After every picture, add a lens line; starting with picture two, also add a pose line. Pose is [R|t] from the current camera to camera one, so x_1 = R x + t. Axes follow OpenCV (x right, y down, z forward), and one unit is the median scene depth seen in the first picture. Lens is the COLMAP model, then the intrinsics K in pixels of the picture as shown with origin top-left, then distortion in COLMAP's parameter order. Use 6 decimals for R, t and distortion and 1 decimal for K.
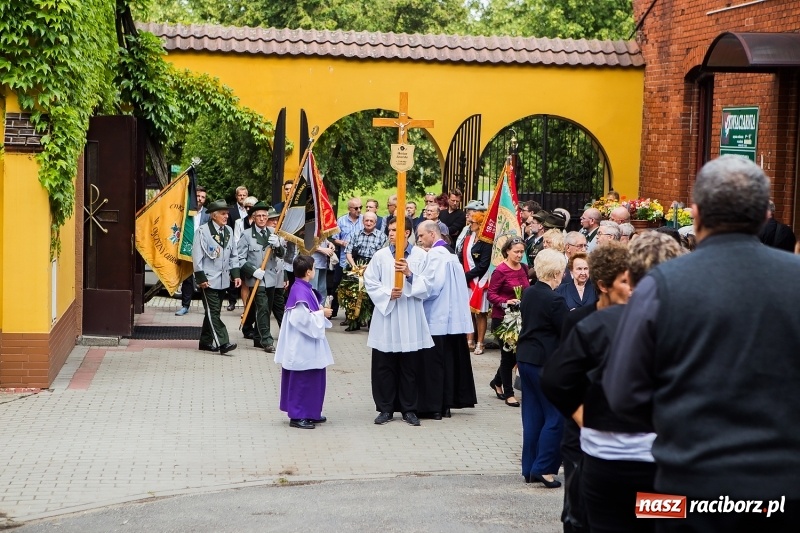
lens RADIAL K [[1429.6, 0, 401.6], [0, 1429.6, 265.1], [0, 0, 1]] dist [0.115744, -0.037386]
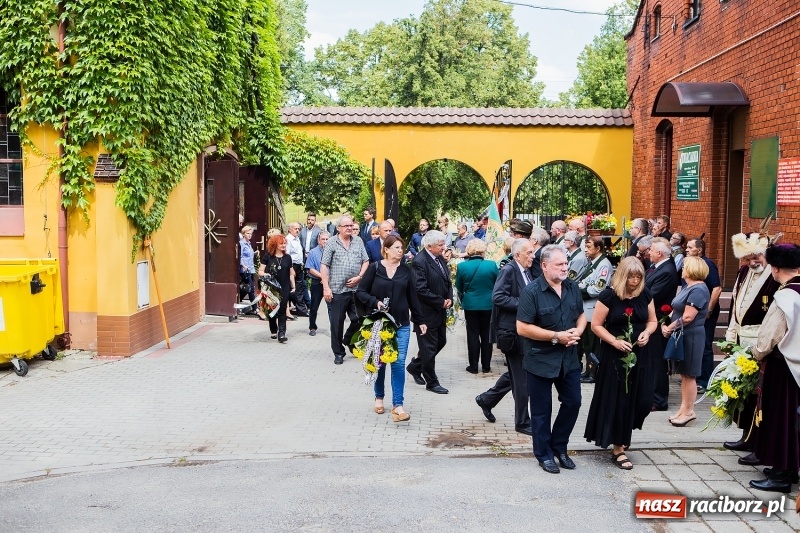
lens RADIAL K [[803.5, 0, 399.2], [0, 803.5, 266.2], [0, 0, 1]] dist [-0.072593, 0.093670]
pose [[0.983828, -0.001809, -0.179106, 0.100785], [0.001738, 0.999998, -0.000552, 0.000992], [0.179107, 0.000232, 0.983830, 0.223287]]
